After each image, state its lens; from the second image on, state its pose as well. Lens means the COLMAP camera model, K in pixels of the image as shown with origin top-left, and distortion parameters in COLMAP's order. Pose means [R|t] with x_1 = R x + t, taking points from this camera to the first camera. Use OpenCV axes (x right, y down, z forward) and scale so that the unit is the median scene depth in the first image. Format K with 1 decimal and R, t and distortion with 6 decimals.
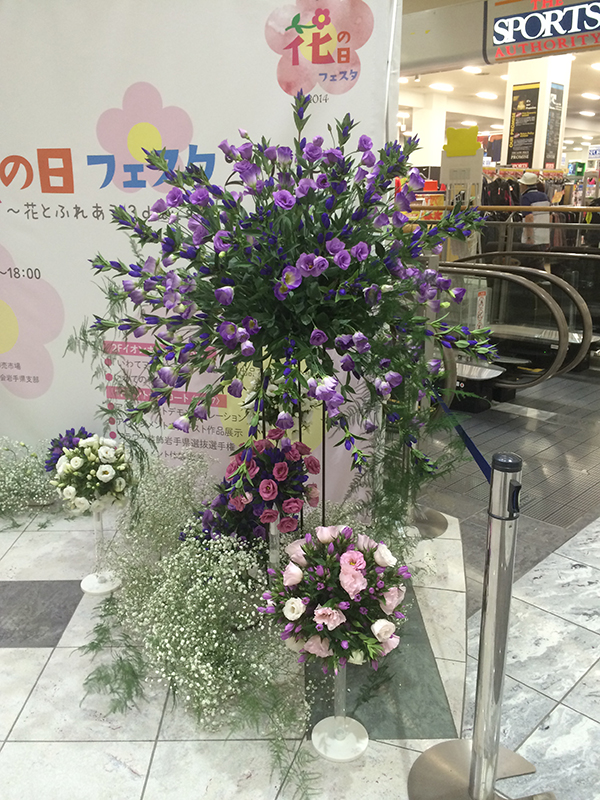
lens RADIAL K [[695.0, 0, 301.1], [0, 695.0, 398.2], [0, 0, 1]] dist [0.082668, -0.116451]
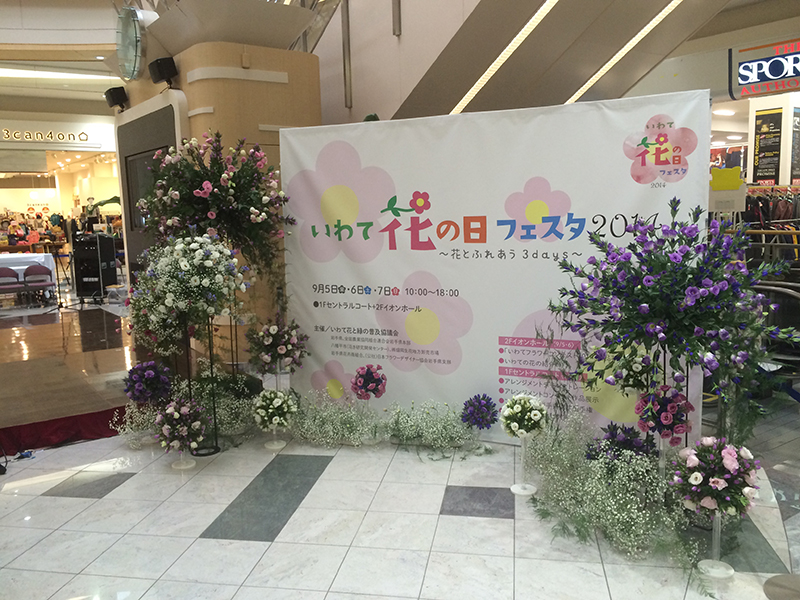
lens RADIAL K [[695.0, 0, 395.9], [0, 695.0, 299.6], [0, 0, 1]] dist [0.082668, -0.116451]
pose [[0.983861, -0.002643, -0.178914, -0.255828], [-0.023681, 0.989172, -0.144838, 0.069260], [0.177360, 0.146737, 0.973145, -0.568060]]
